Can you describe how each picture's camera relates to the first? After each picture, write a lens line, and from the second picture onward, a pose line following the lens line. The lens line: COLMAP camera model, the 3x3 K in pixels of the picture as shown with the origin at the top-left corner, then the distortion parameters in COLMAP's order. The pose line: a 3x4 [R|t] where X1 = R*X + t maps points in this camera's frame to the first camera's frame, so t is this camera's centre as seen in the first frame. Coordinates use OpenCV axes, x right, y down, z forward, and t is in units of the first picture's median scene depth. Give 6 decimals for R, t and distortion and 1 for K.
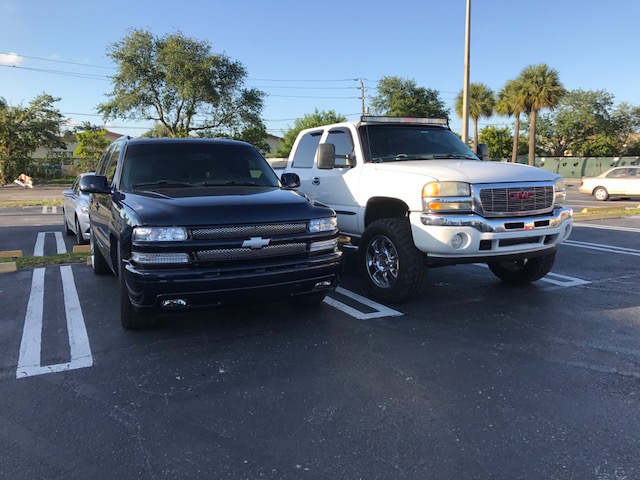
lens RADIAL K [[520.4, 0, 321.2], [0, 520.4, 239.7], [0, 0, 1]] dist [0.029034, -0.036270]
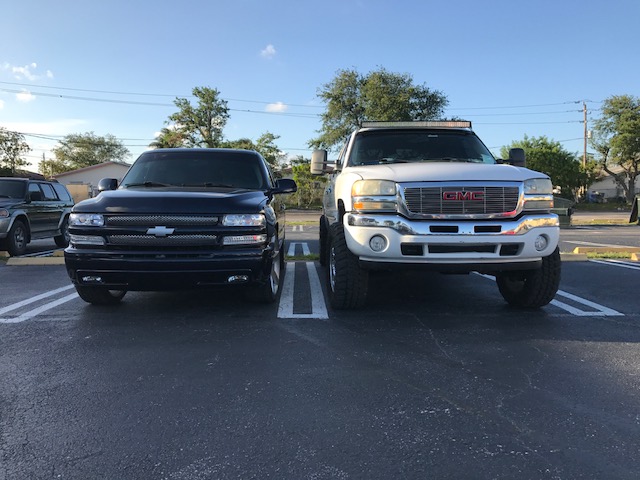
lens RADIAL K [[520.4, 0, 319.9], [0, 520.4, 243.8], [0, 0, 1]] dist [0.029034, -0.036270]
pose [[0.910011, 0.043165, -0.412330, 0.508644], [-0.065575, 0.997032, -0.040348, 0.043836], [0.409365, 0.063756, 0.910140, 0.109522]]
